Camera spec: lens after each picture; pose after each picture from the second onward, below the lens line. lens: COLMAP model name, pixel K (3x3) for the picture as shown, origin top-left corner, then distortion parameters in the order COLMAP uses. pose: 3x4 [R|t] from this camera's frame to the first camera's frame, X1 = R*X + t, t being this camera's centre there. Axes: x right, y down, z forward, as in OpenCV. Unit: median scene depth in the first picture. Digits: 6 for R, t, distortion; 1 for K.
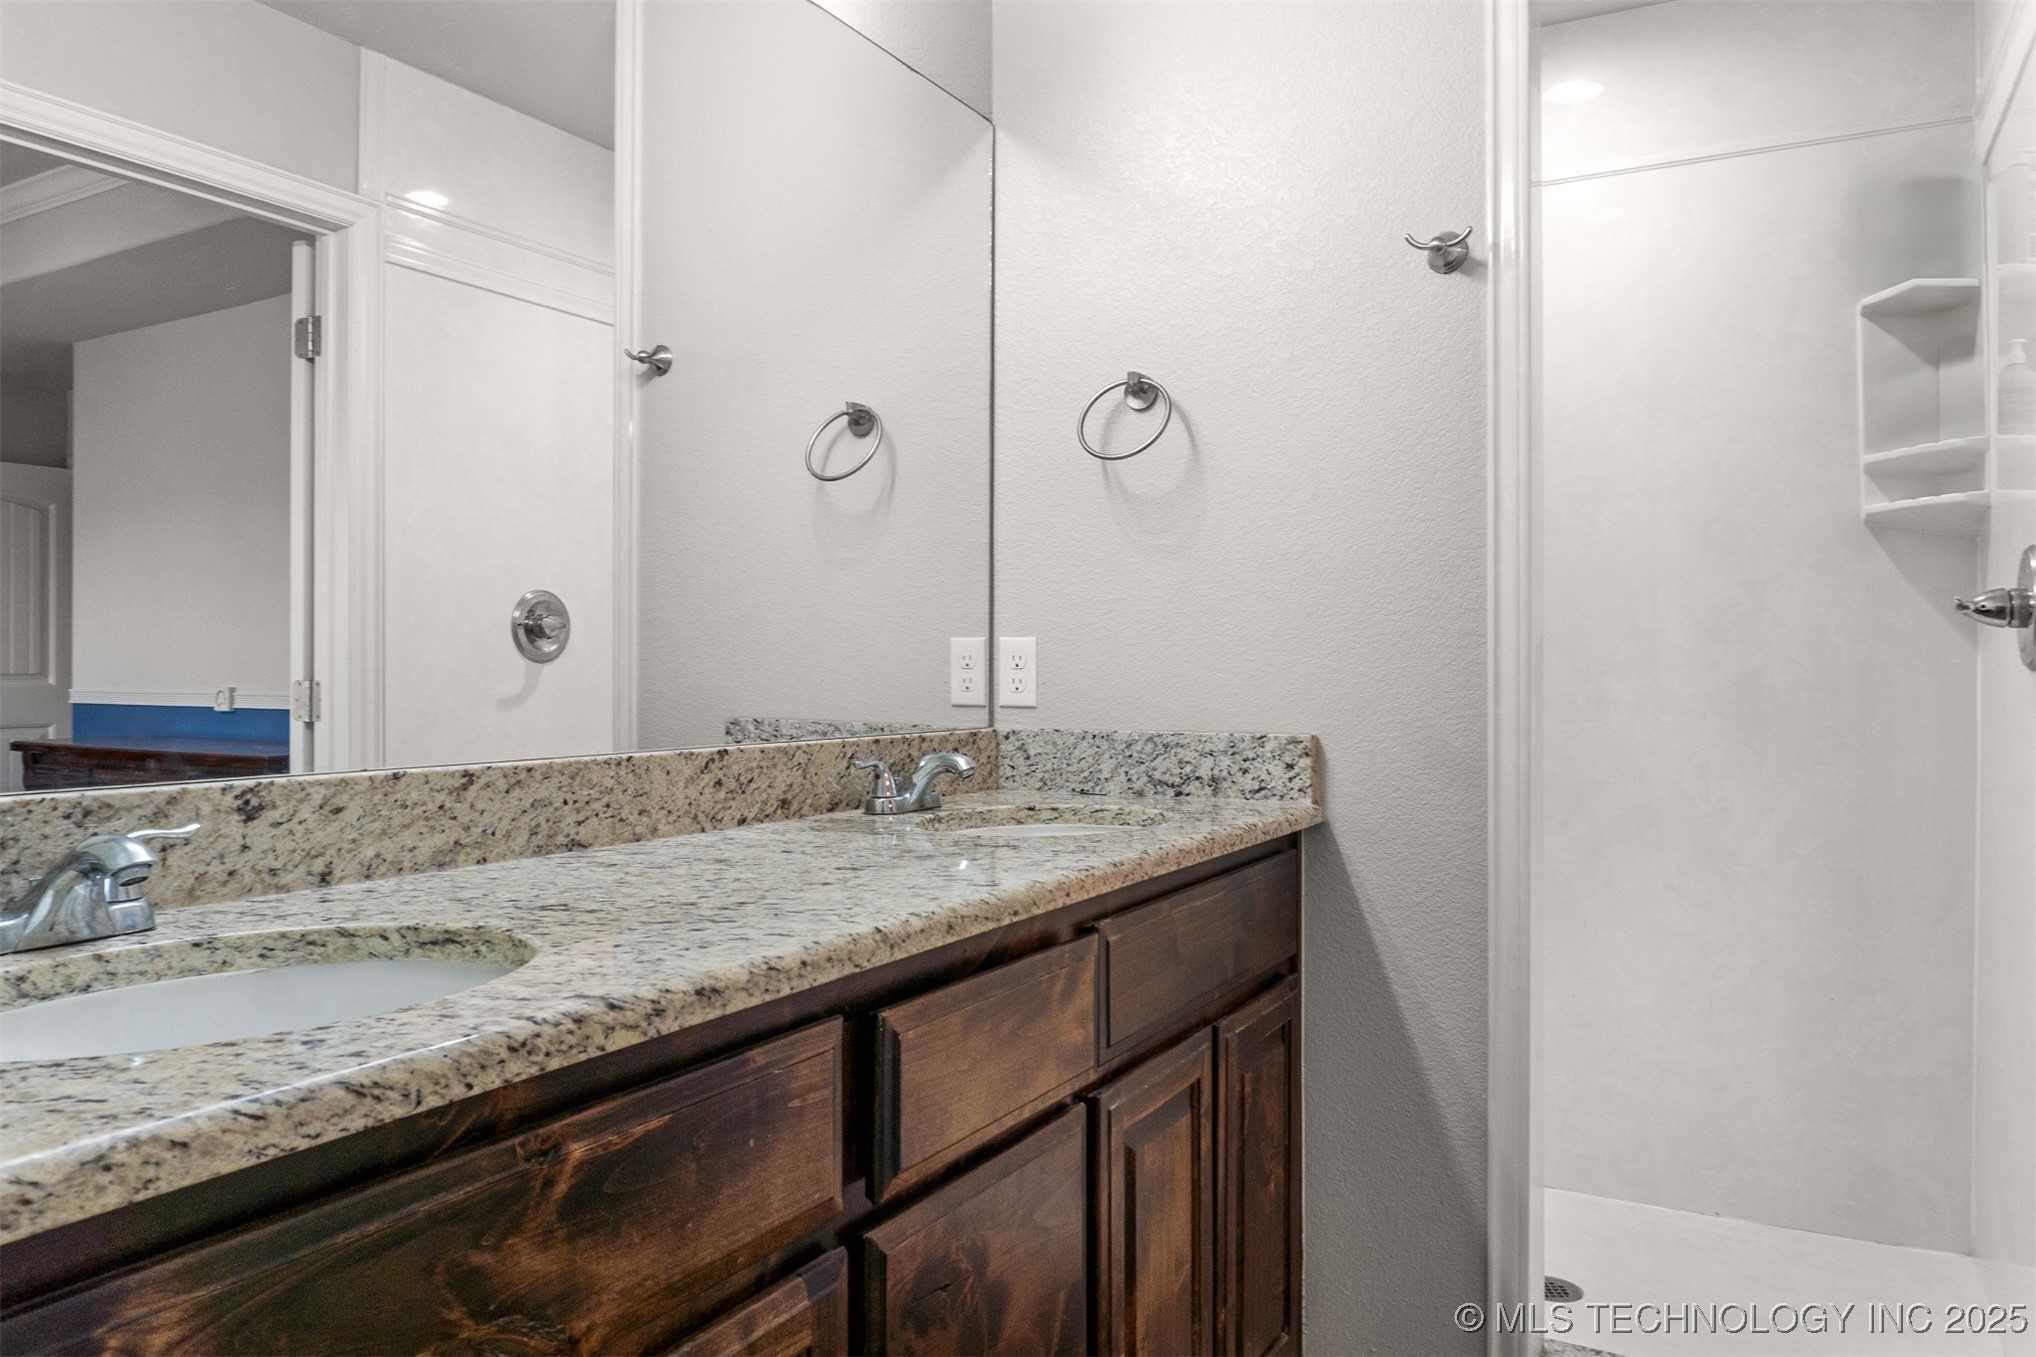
lens RADIAL K [[1362.7, 0, 1029.4], [0, 1362.7, 682.1], [0, 0, 1]] dist [-0.026389, 0.002099]
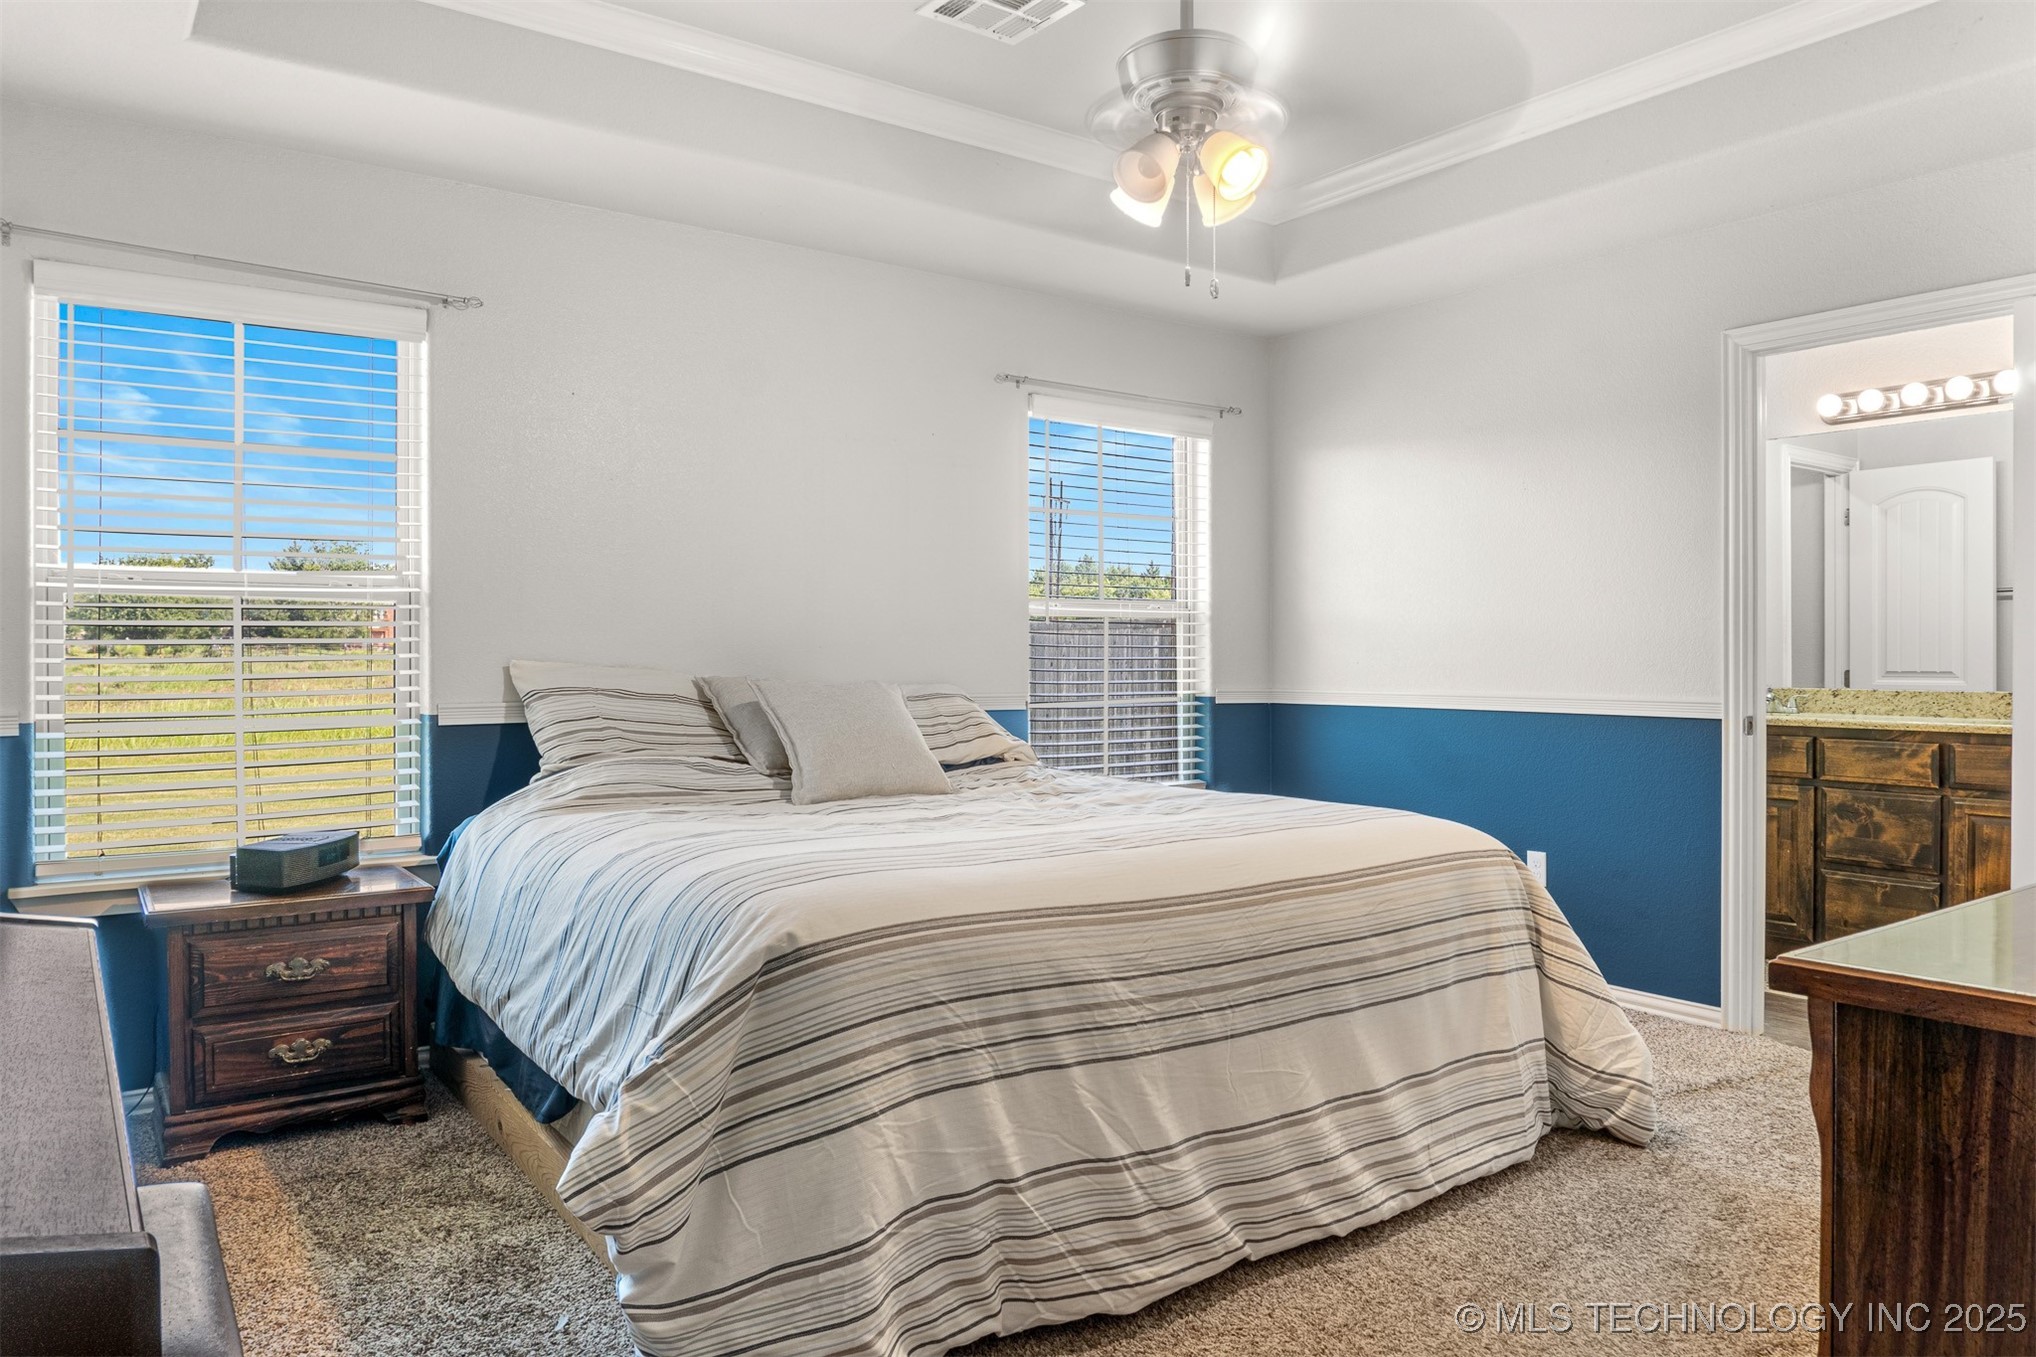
lens RADIAL K [[1362.7, 0, 1015.9], [0, 1362.7, 670.8], [0, 0, 1]] dist [-0.026389, 0.002099]
pose [[-0.406197, -0.001505, -0.913784, 3.852880], [-0.008588, 0.999961, 0.002171, 0.019932], [0.913745, 0.008730, -0.406194, 0.272595]]
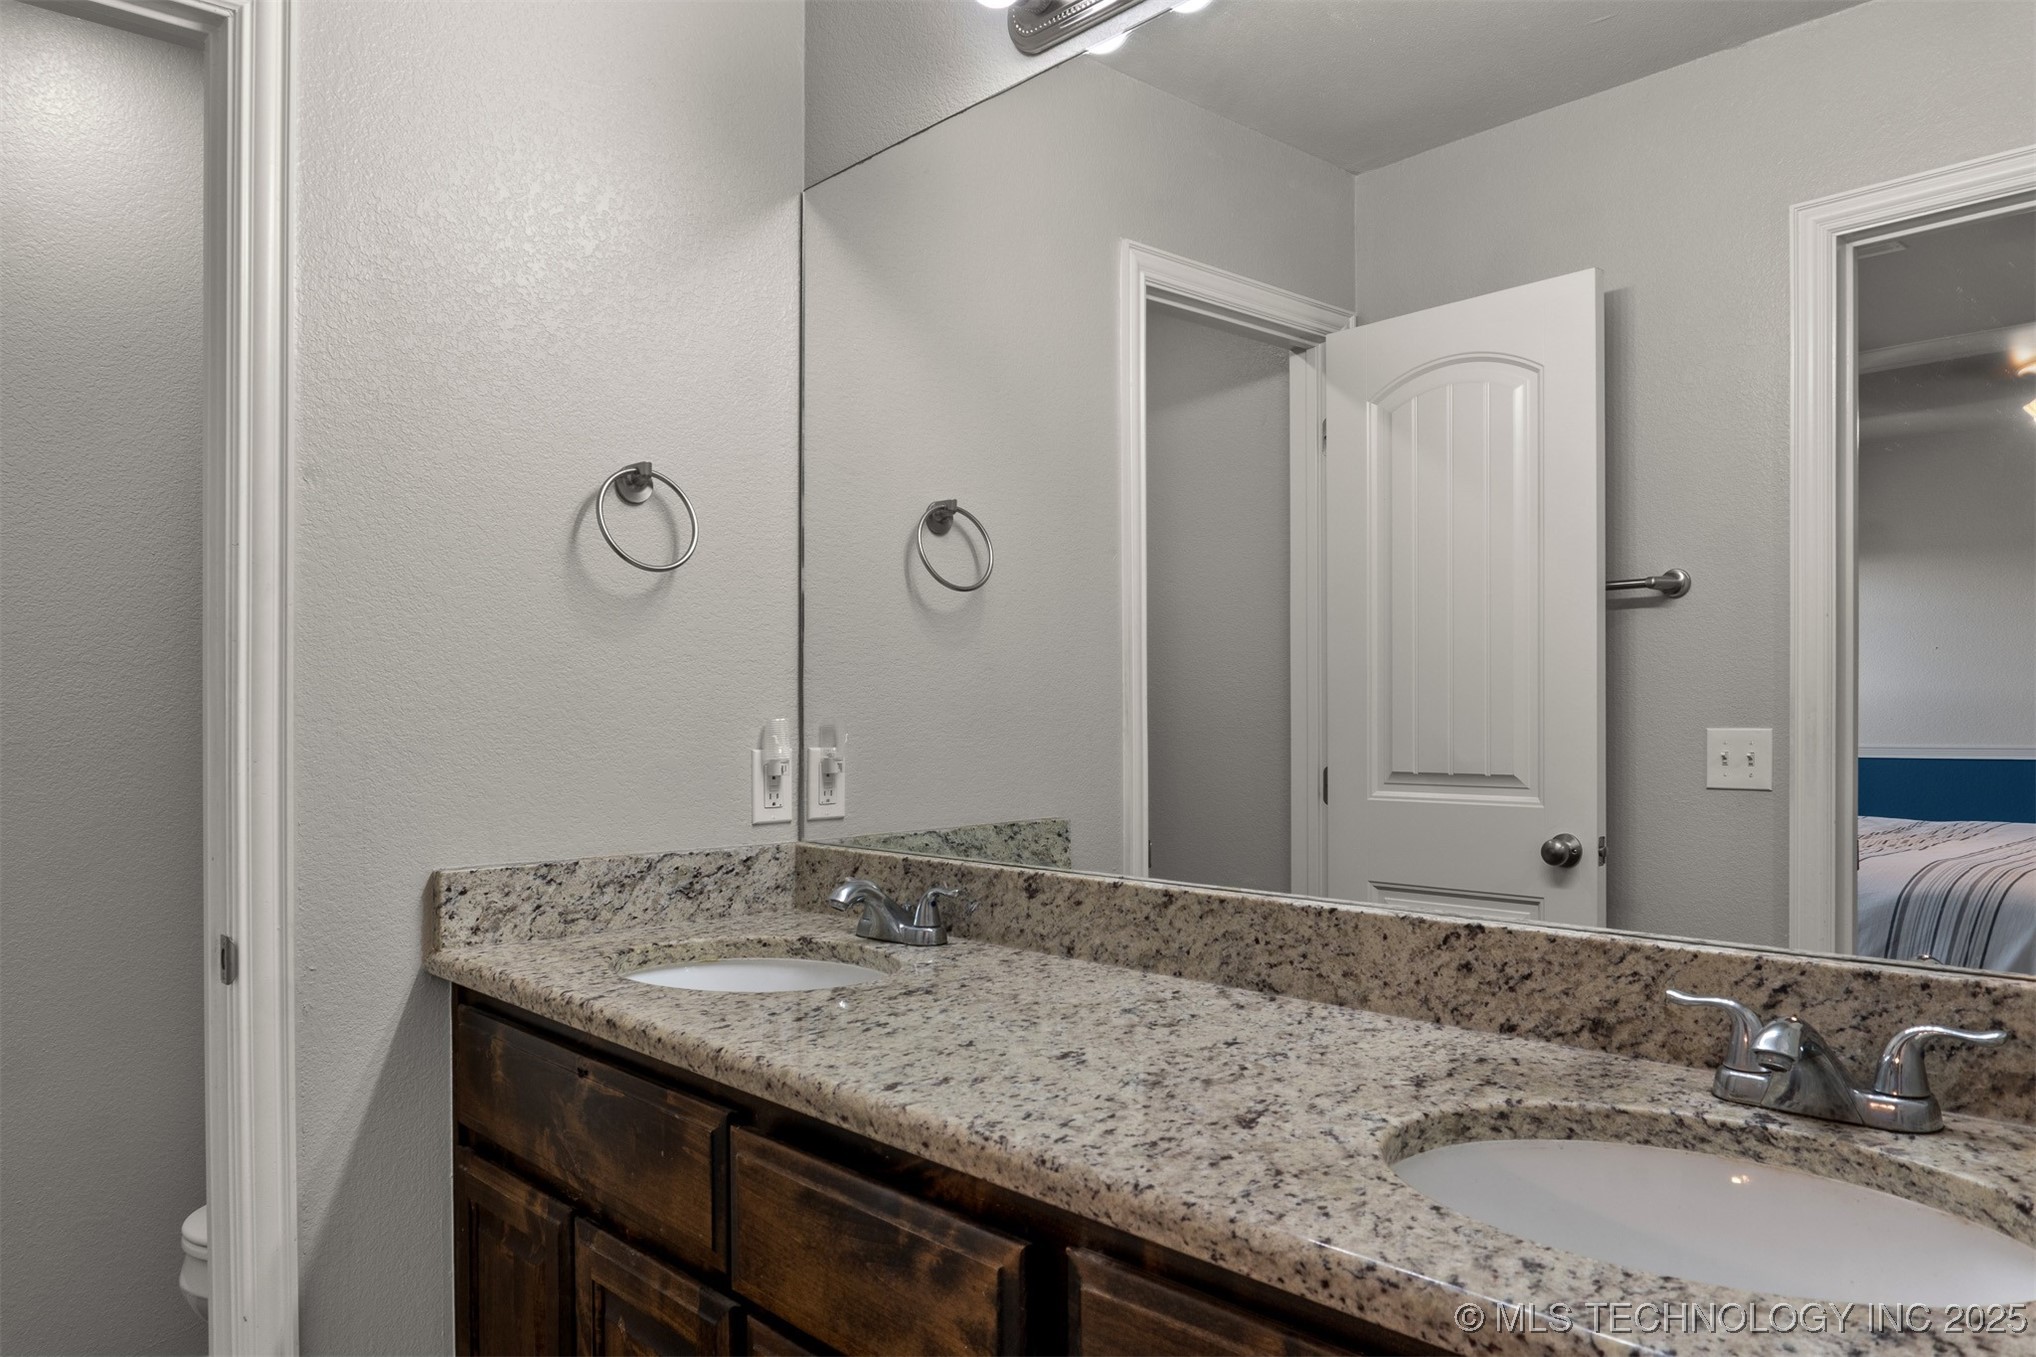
lens RADIAL K [[1362.7, 0, 1024.9], [0, 1362.7, 696.9], [0, 0, 1]] dist [-0.026389, 0.002099]
pose [[-0.298002, -0.009765, -0.954515, 0.687640], [-0.002782, 0.999952, -0.009361, -0.083607], [0.954561, -0.000134, -0.298015, 1.176356]]
